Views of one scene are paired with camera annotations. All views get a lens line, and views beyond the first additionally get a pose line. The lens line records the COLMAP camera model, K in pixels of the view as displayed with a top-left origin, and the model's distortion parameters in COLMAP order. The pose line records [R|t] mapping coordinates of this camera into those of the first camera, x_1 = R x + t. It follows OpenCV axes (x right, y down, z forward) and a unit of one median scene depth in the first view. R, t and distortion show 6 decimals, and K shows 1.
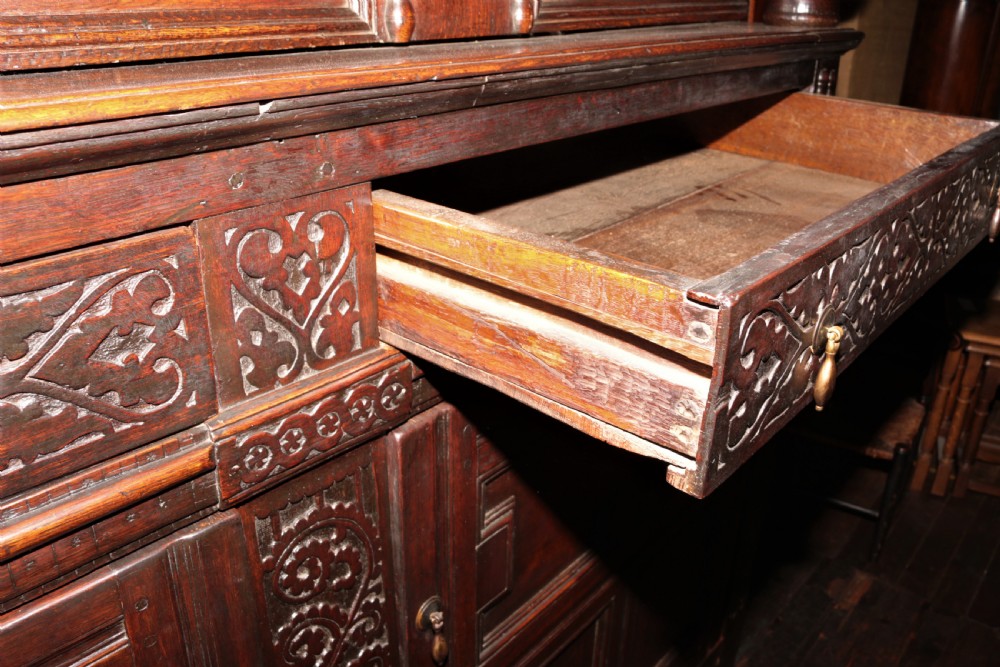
lens RADIAL K [[831.3, 0, 500.0], [0, 831.3, 333.5], [0, 0, 1]] dist [-0.161059, 0.116870]
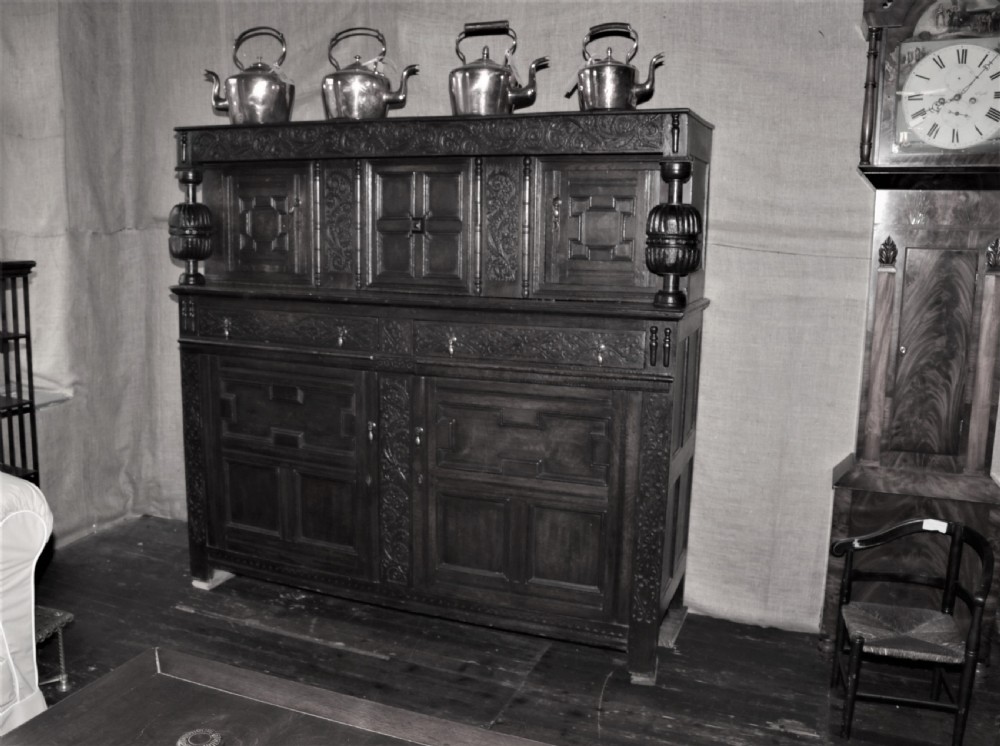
lens RADIAL K [[941.5, 0, 427.1], [0, 941.5, 372.5], [0, 0, 1]] dist [-0.139910, -0.001308]
pose [[0.276681, 0.148854, -0.949363, 5.489795], [-0.385345, 0.922207, 0.032292, -0.107465], [0.880316, 0.356898, 0.312517, -0.629695]]
